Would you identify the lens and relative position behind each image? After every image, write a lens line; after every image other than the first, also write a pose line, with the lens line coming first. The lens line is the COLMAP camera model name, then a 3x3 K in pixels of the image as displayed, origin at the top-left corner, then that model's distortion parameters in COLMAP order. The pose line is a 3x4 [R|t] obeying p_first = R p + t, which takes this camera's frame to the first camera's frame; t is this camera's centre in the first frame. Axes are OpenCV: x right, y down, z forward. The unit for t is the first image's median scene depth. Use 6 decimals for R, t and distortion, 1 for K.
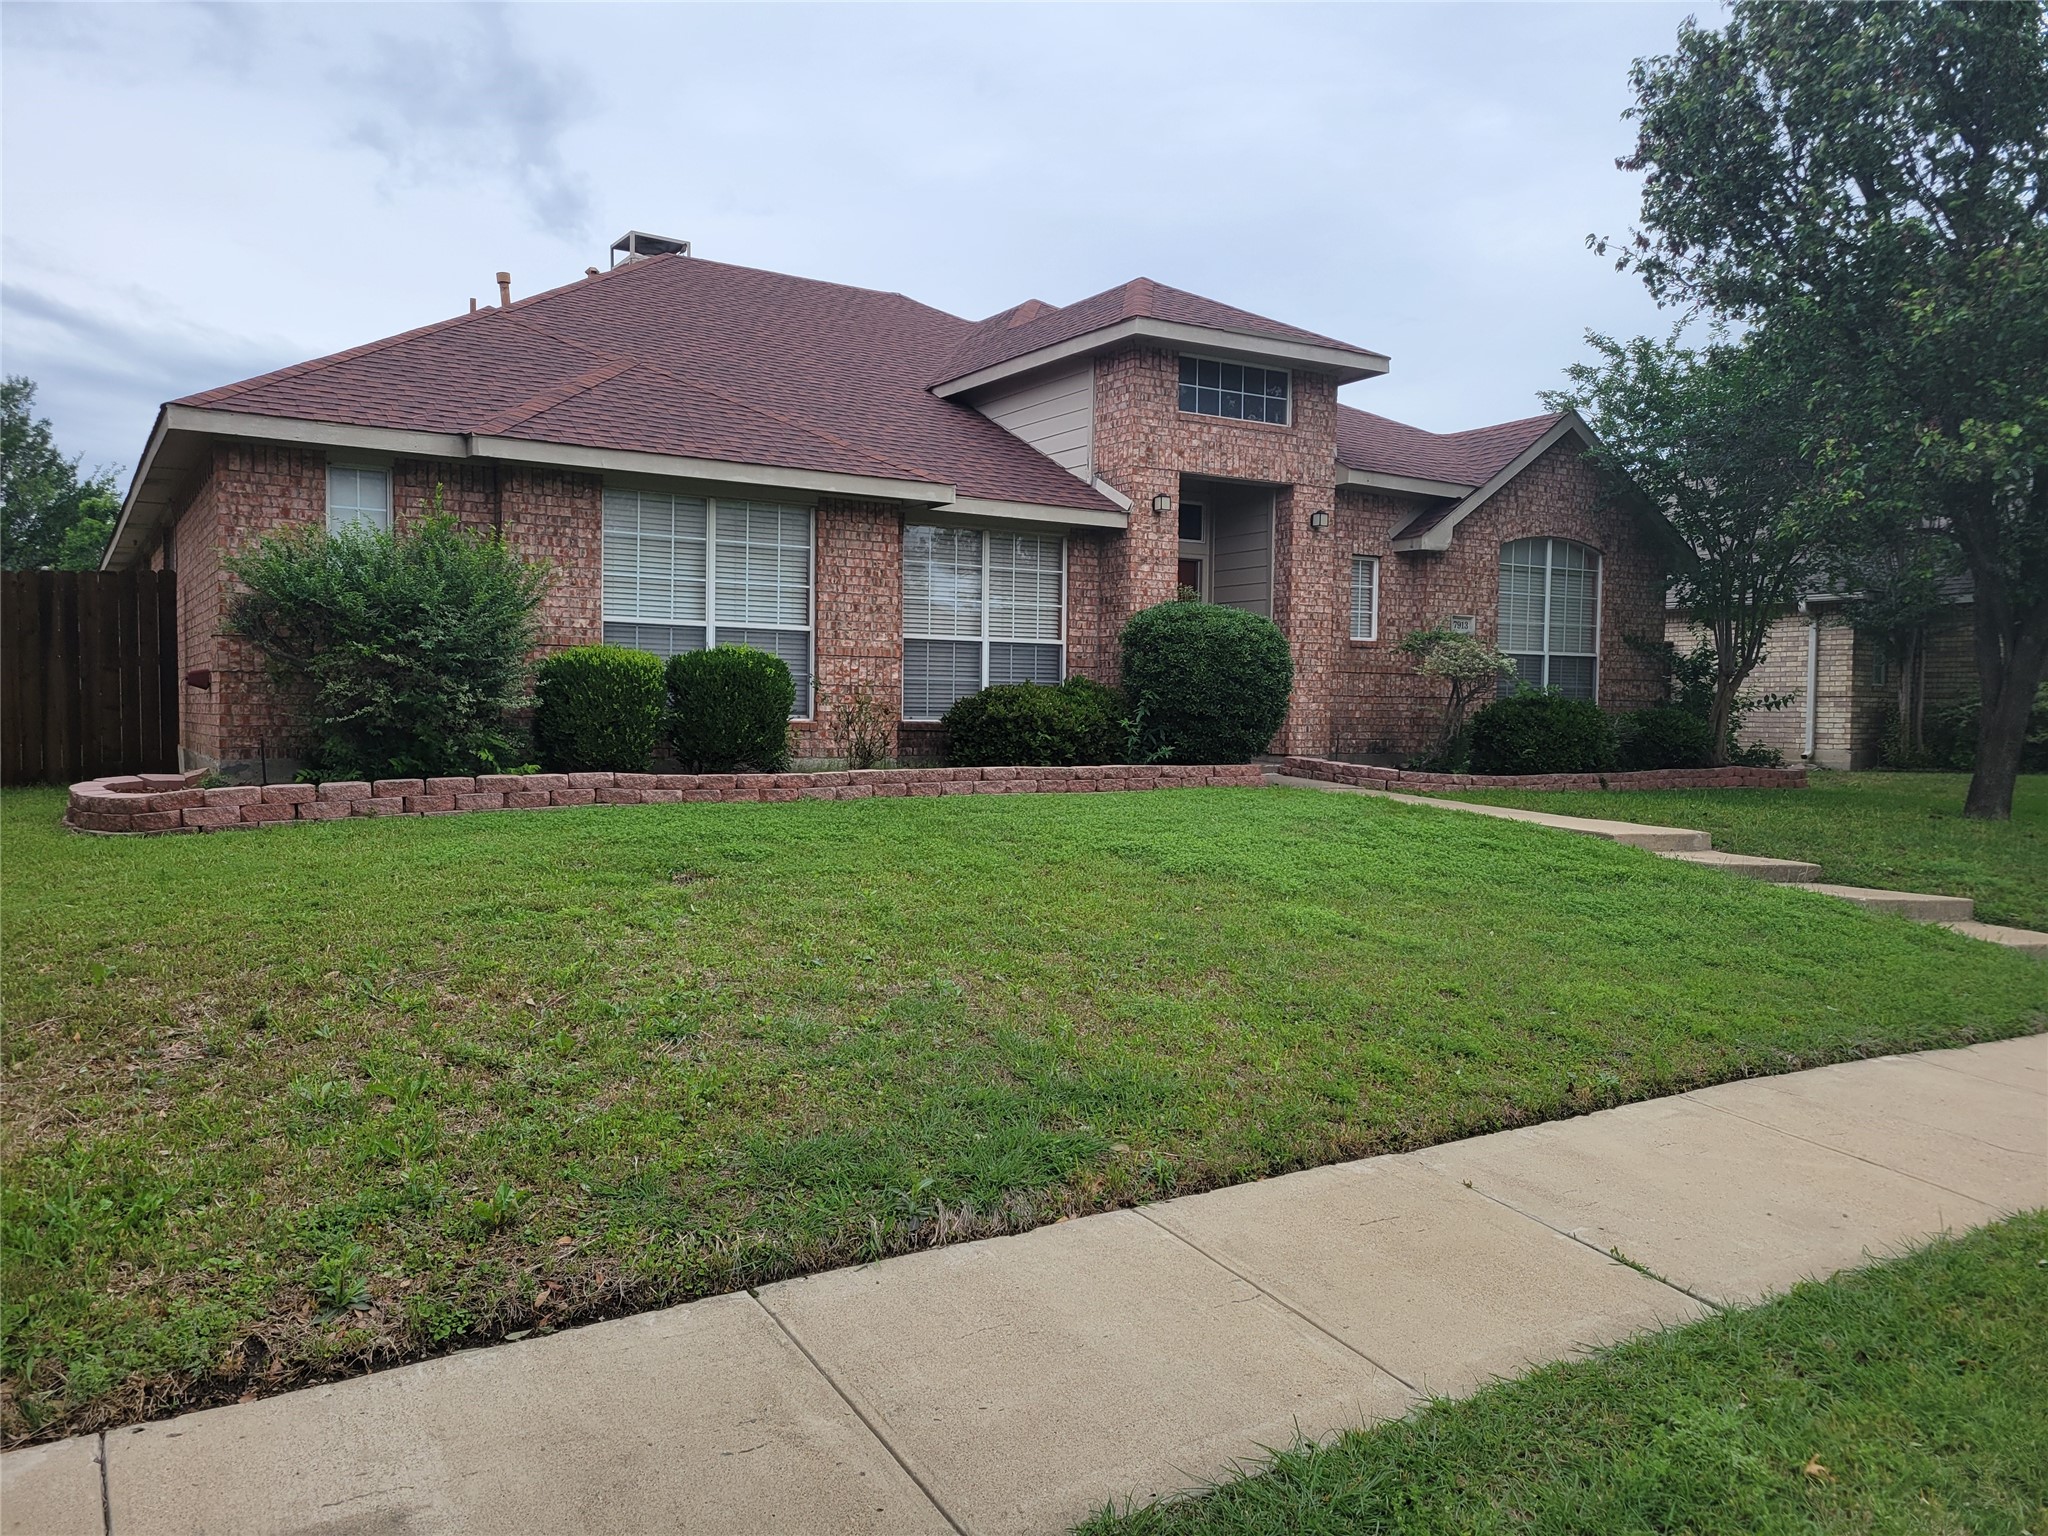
lens RADIAL K [[1538.7, 0, 1009.7], [0, 1538.7, 768.7], [0, 0, 1]] dist [0.060682, -0.038652]
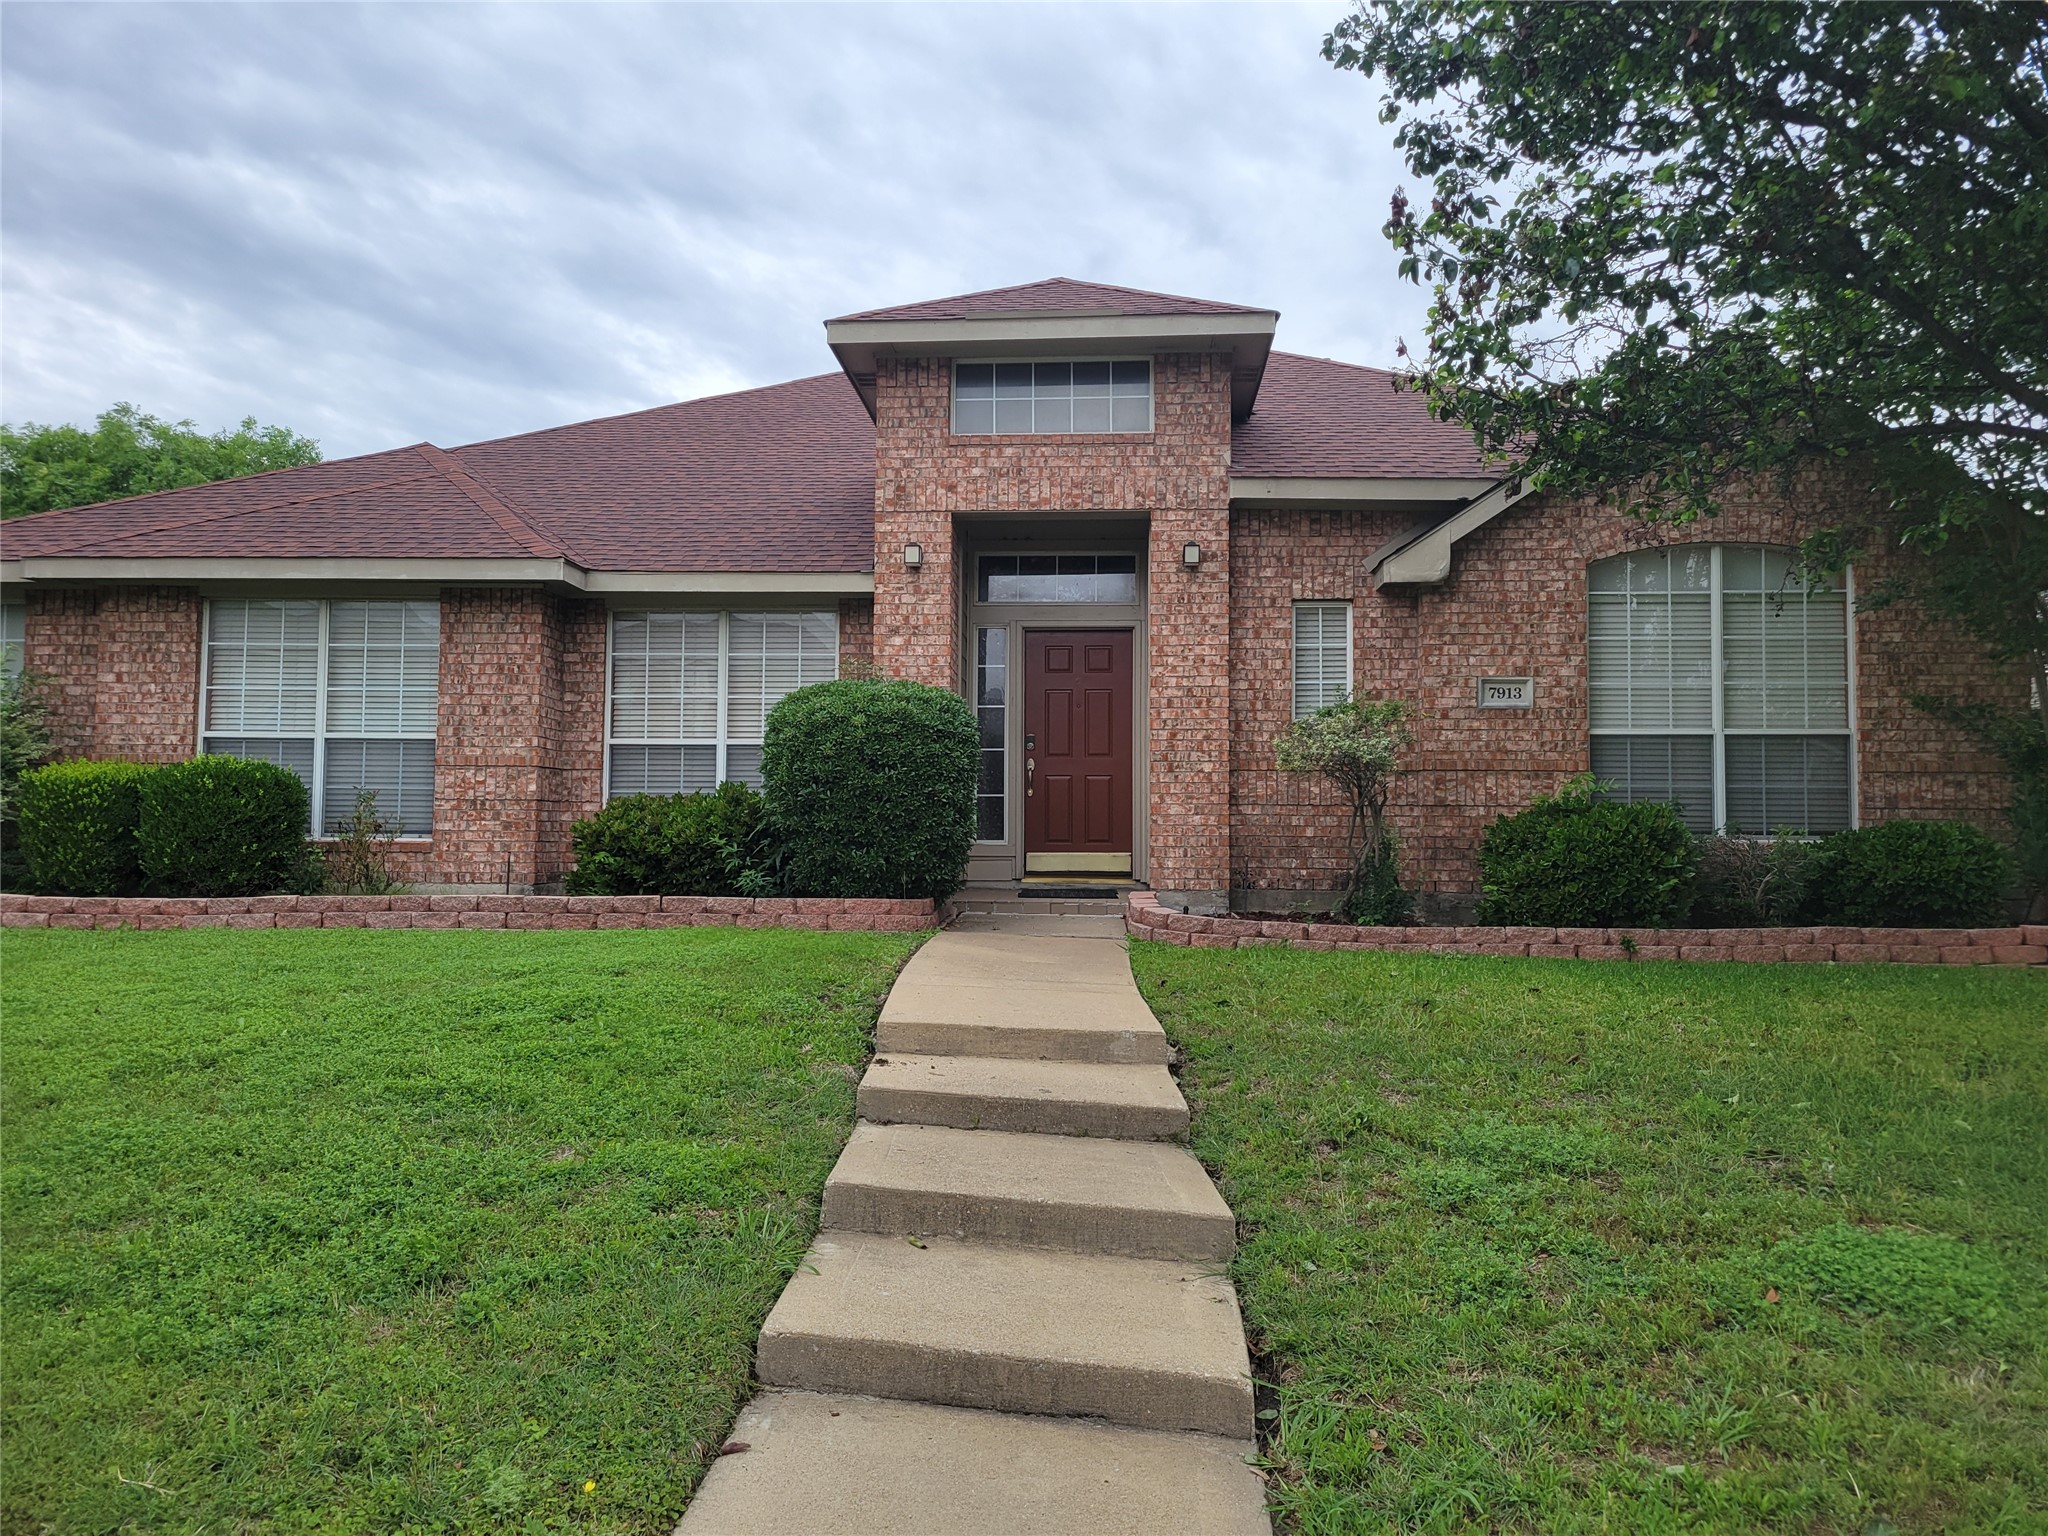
lens RADIAL K [[1538.7, 0, 1003.9], [0, 1538.7, 759.1], [0, 0, 1]] dist [0.060682, -0.038652]
pose [[0.812959, -0.038335, -0.581058, 0.638604], [-0.020209, 0.995372, -0.093944, -0.001266], [0.581970, 0.088115, 0.808422, 0.467050]]
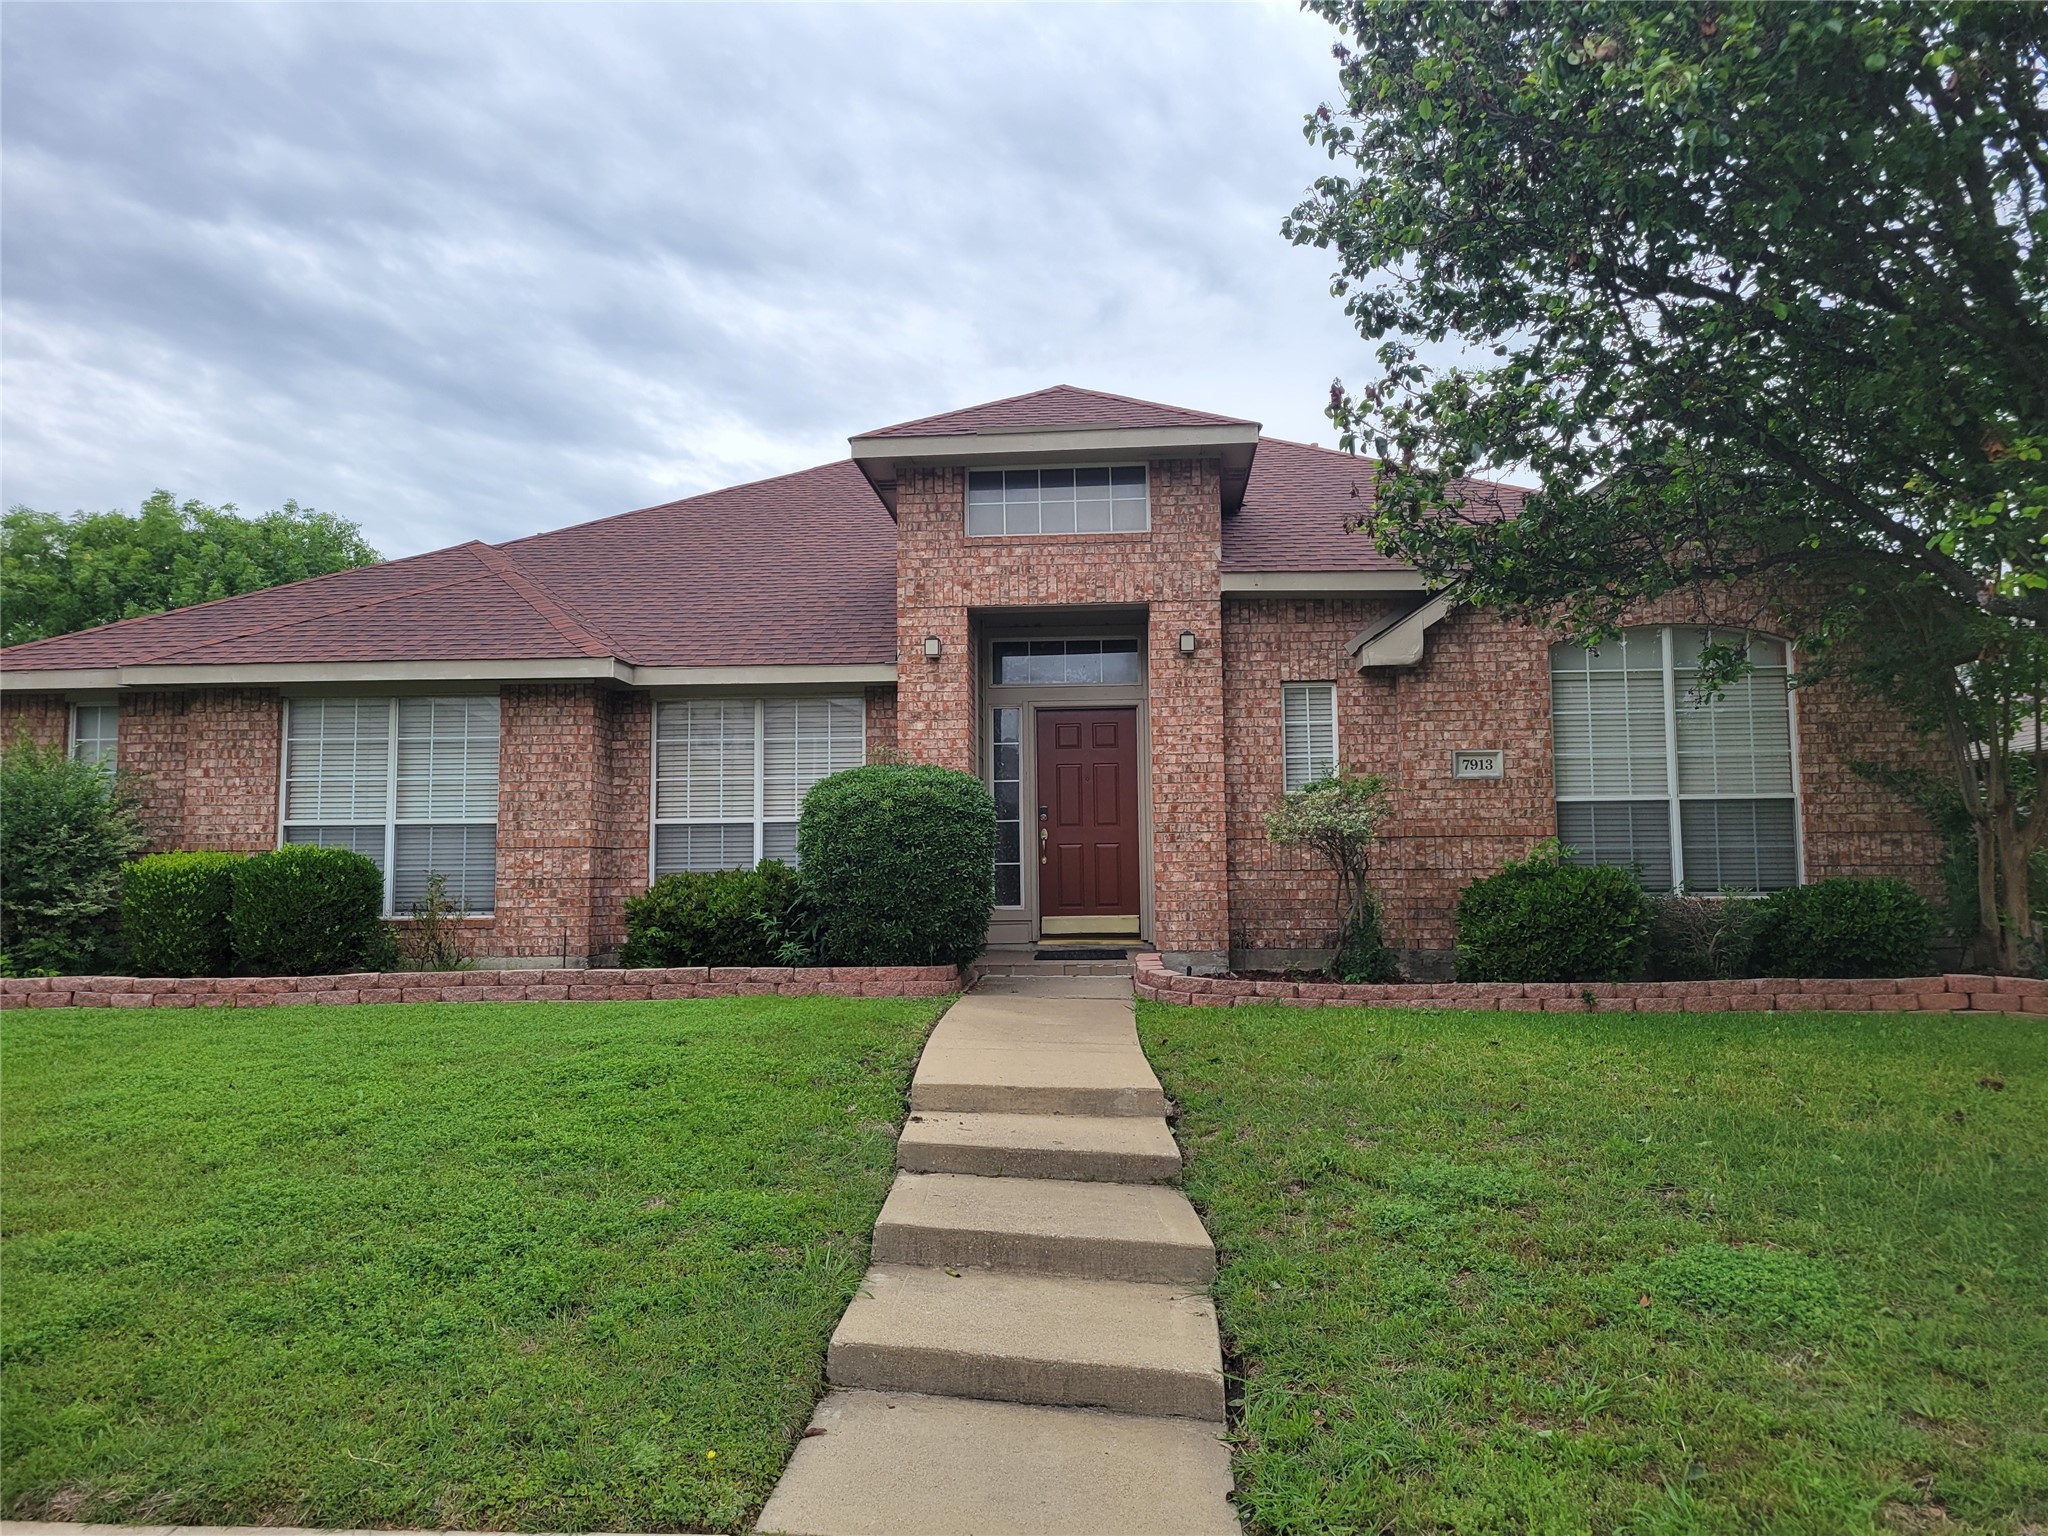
lens RADIAL K [[1538.7, 0, 1013.6], [0, 1538.7, 751.4], [0, 0, 1]] dist [0.060682, -0.038652]
pose [[0.809258, -0.072849, -0.582919, 0.684090], [-0.002421, 0.991859, -0.127317, -0.011842], [0.587448, 0.104444, 0.802494, 0.405800]]
